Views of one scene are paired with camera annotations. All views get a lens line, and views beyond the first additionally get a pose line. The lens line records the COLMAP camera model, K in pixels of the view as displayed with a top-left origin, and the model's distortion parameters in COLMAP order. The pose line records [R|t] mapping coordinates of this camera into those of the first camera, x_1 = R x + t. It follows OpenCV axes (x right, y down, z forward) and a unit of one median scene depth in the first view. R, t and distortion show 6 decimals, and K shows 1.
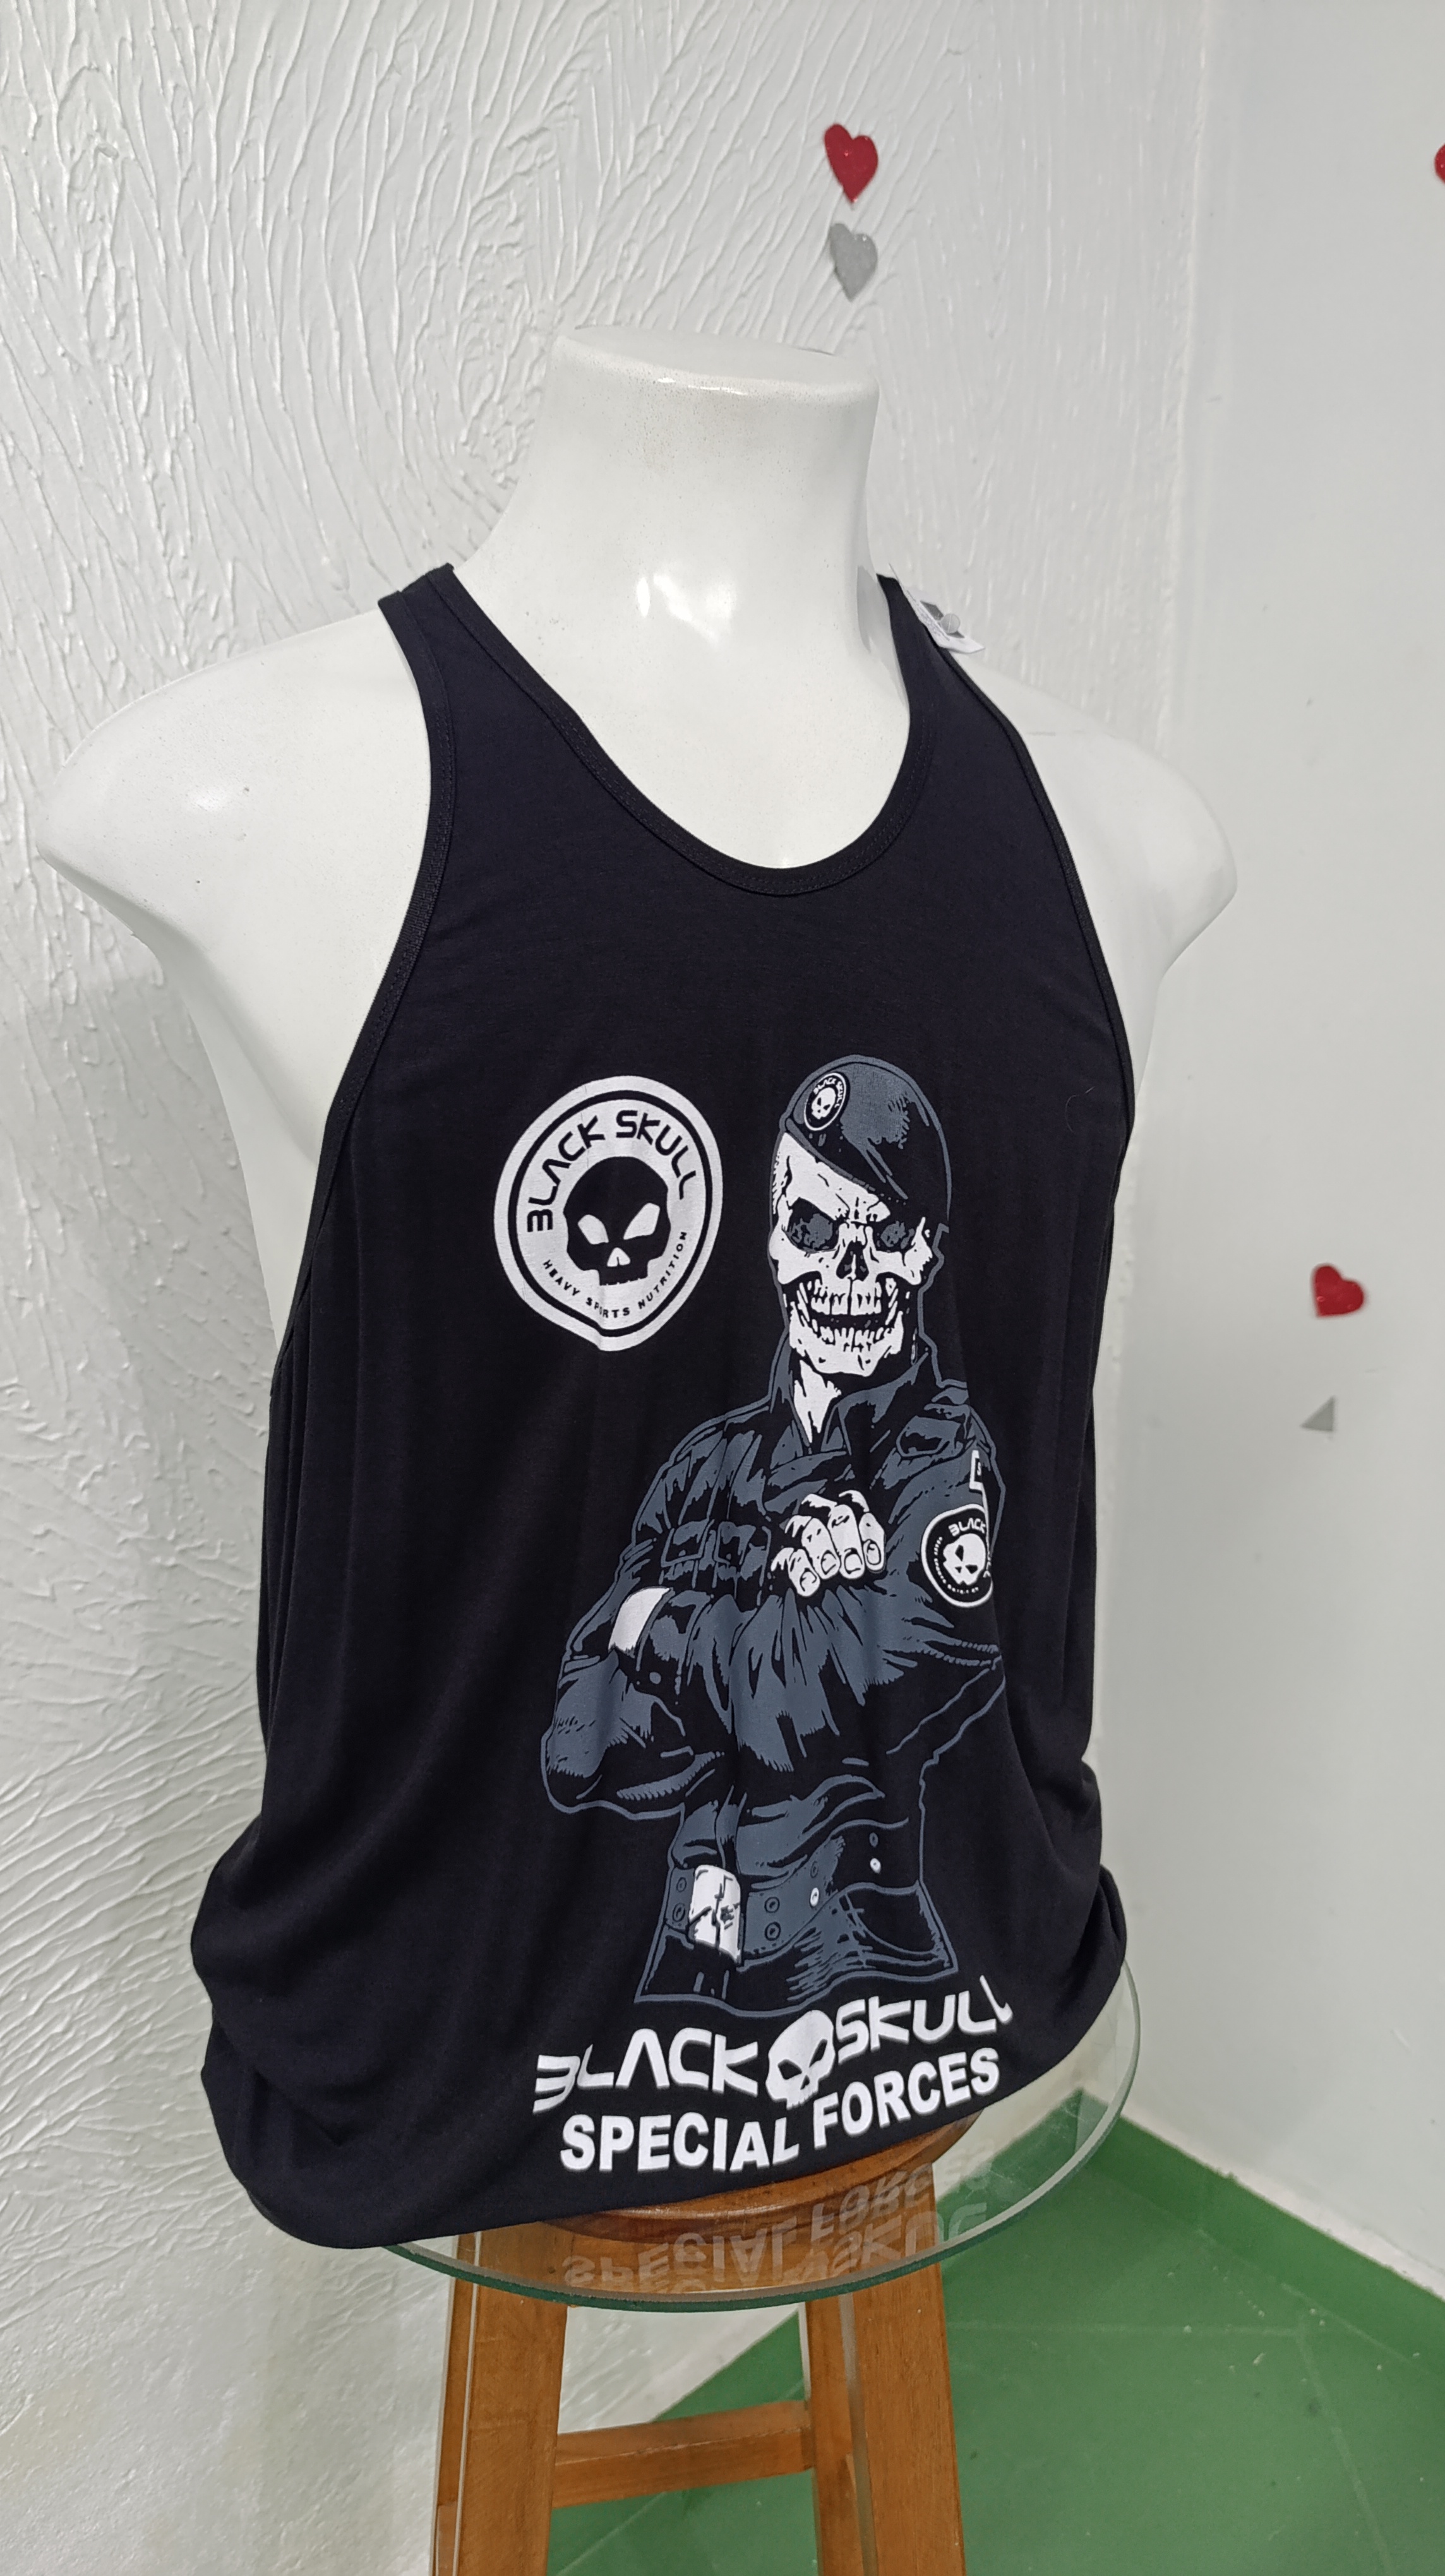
lens RADIAL K [[1863.2, 0, 723.7], [0, 1863.2, 1283.4], [0, 0, 1]] dist [0.011226, -0.036058]
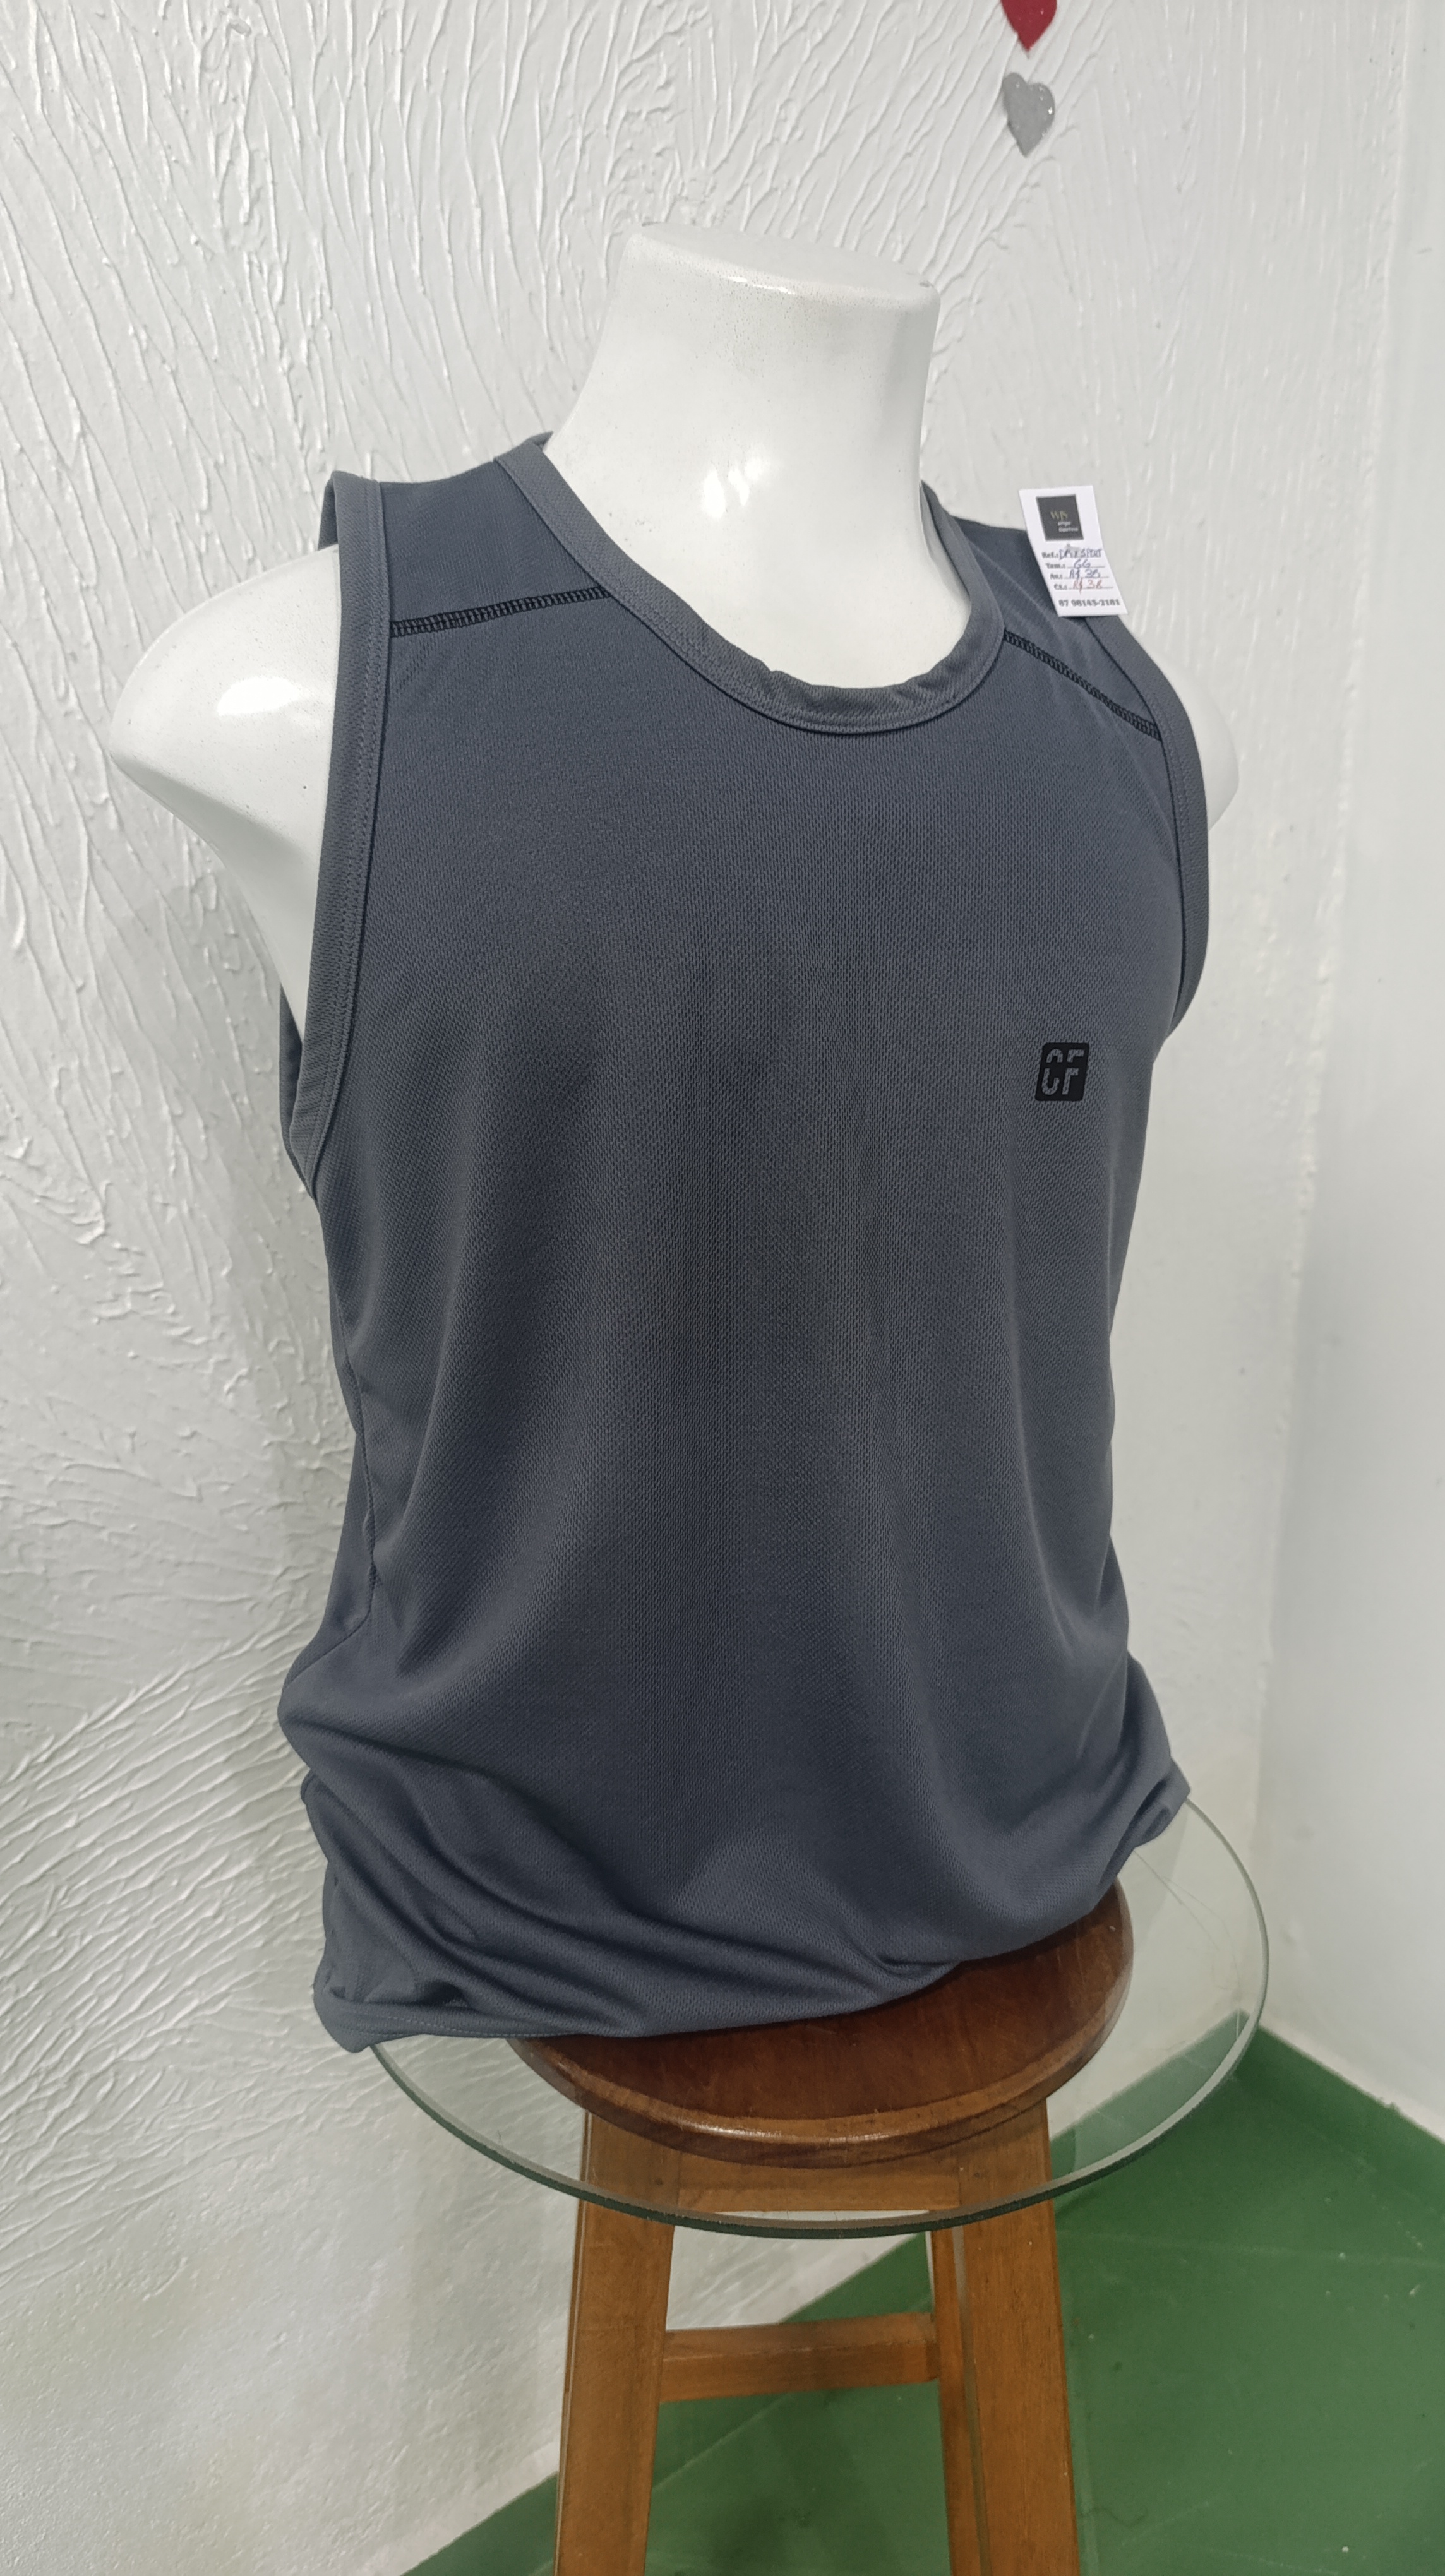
lens RADIAL K [[1863.2, 0, 743.0], [0, 1863.2, 1278.1], [0, 0, 1]] dist [0.011226, -0.036058]
pose [[0.995437, 0.015662, -0.094132, 0.028852], [-0.010843, 0.998615, 0.051486, -0.006789], [0.094808, -0.050230, 0.994228, 0.021871]]
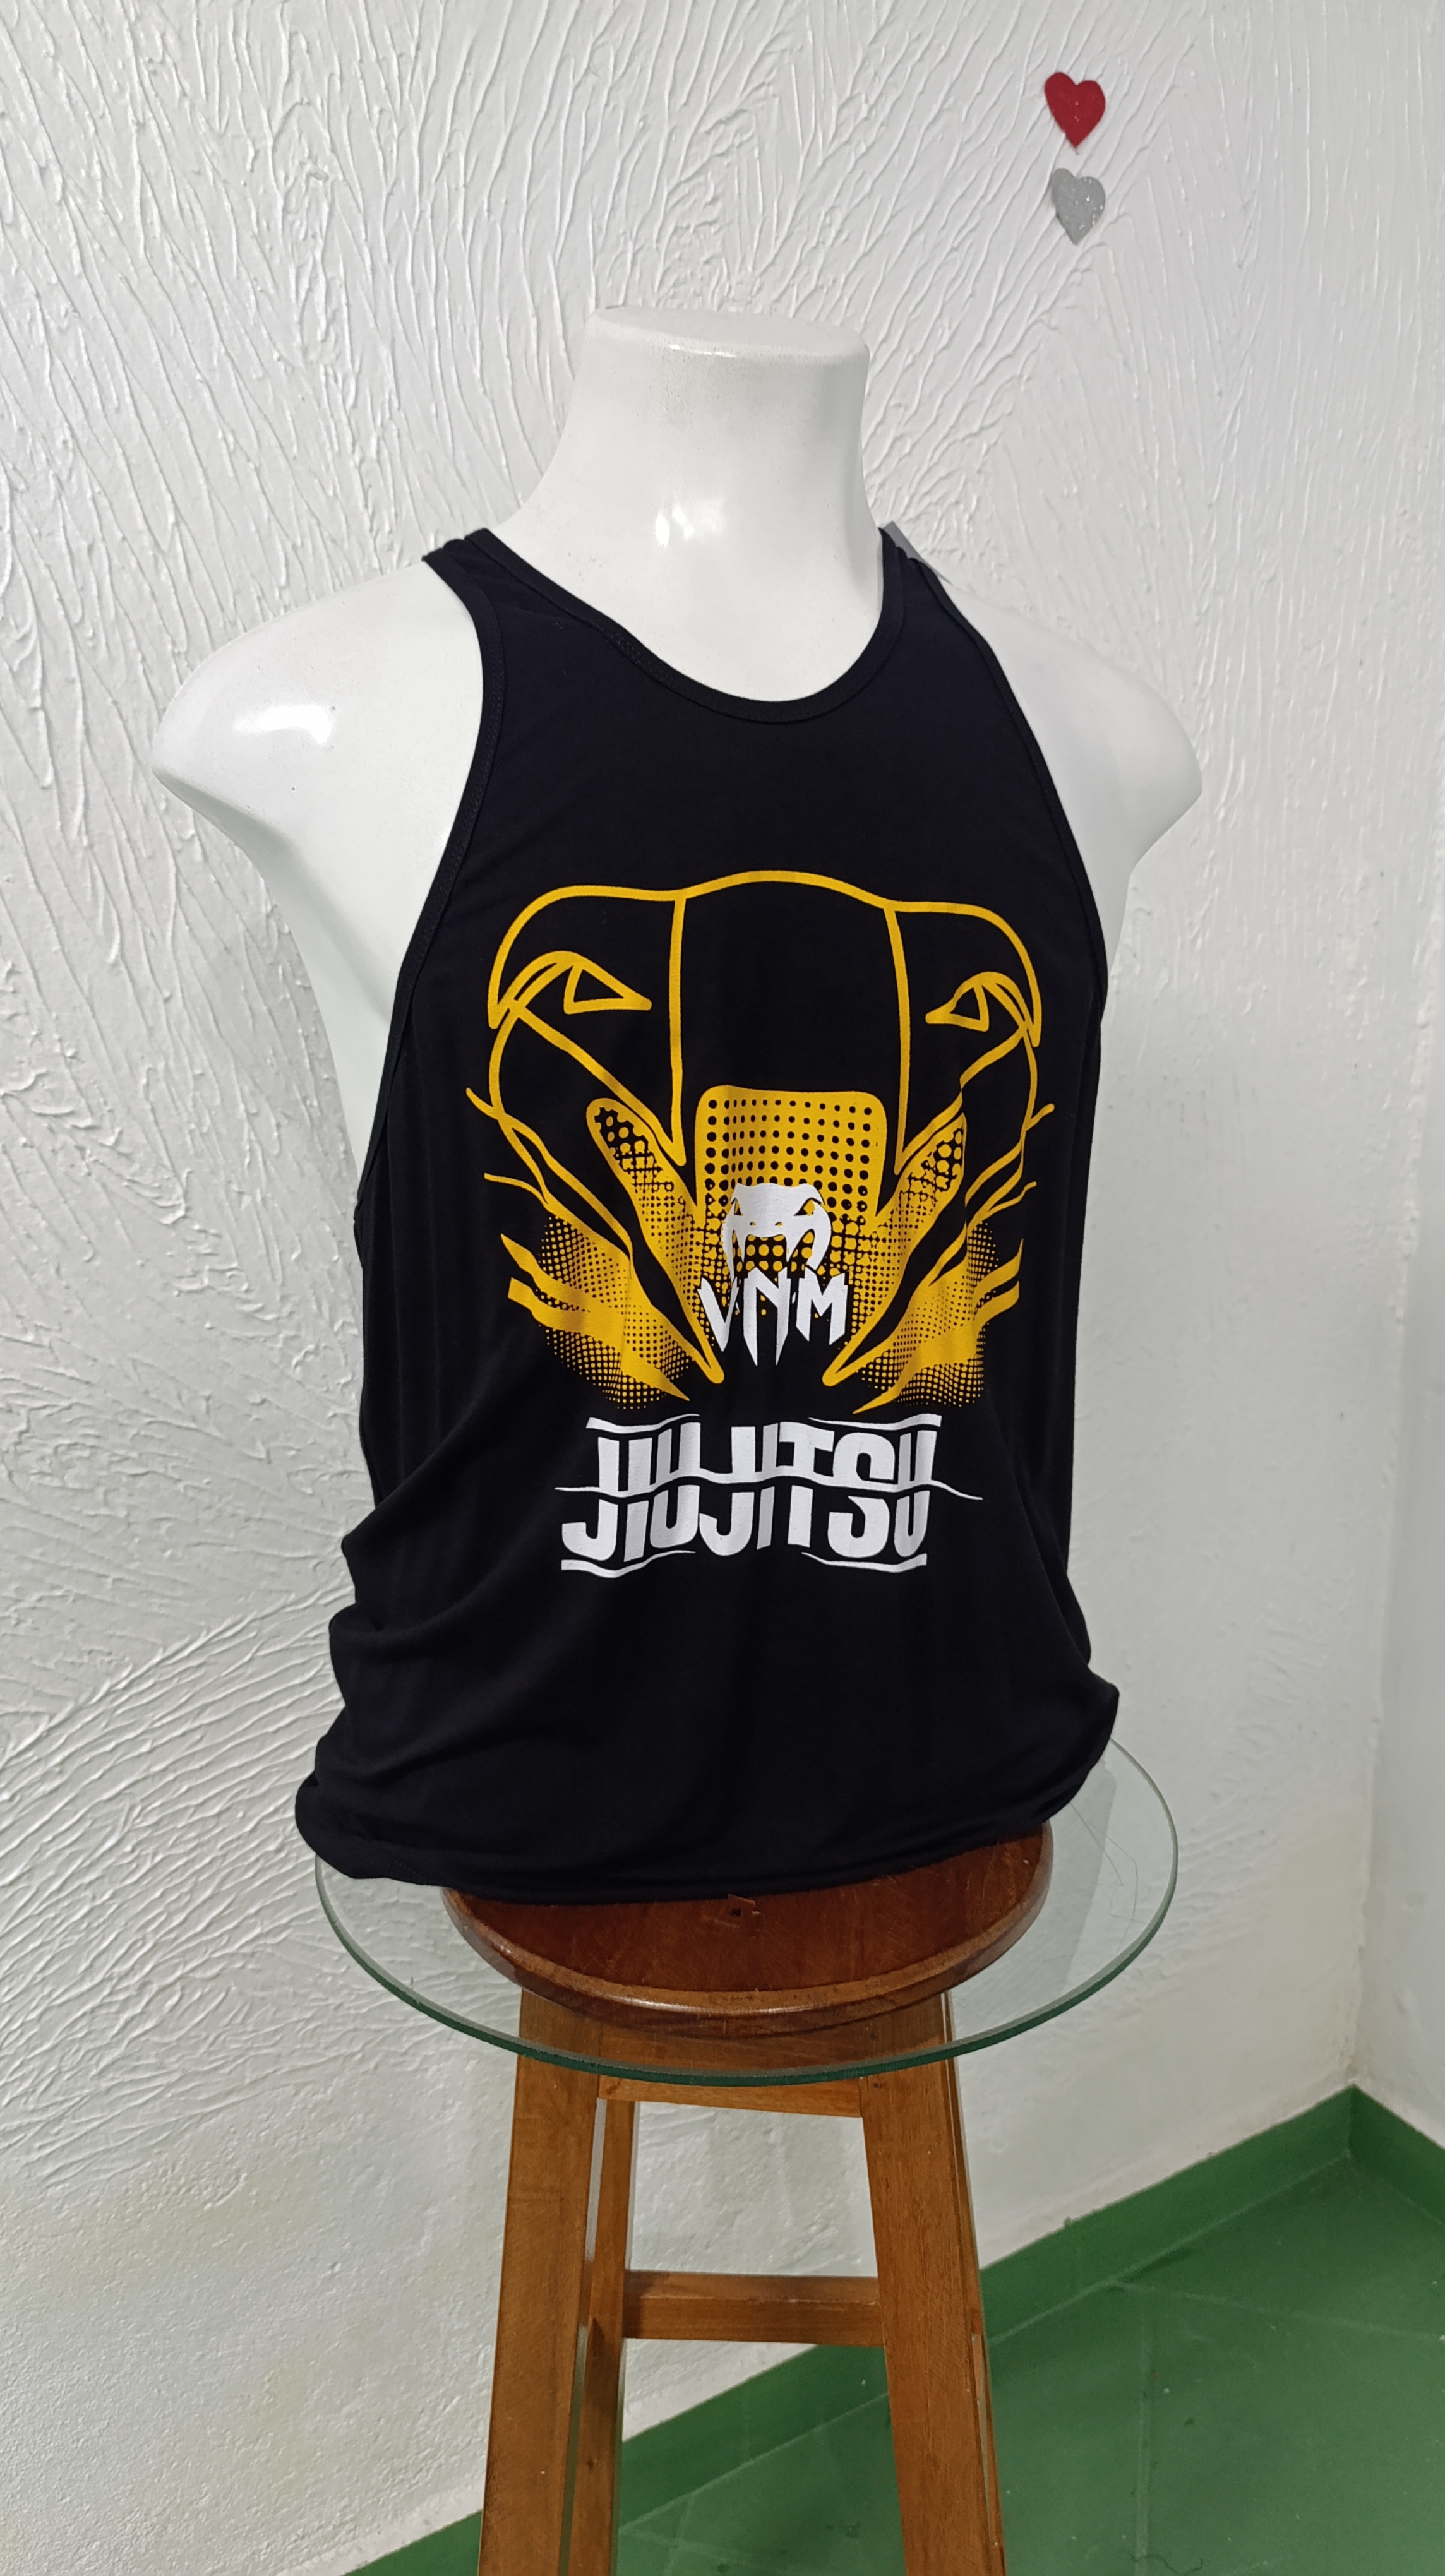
lens RADIAL K [[1863.2, 0, 705.5], [0, 1863.2, 1281.8], [0, 0, 1]] dist [0.011226, -0.036058]
pose [[0.968336, 0.026814, -0.248205, 0.173256], [-0.027781, 0.999614, -0.000393, 0.052287], [0.248098, 0.007276, 0.968708, -0.032356]]
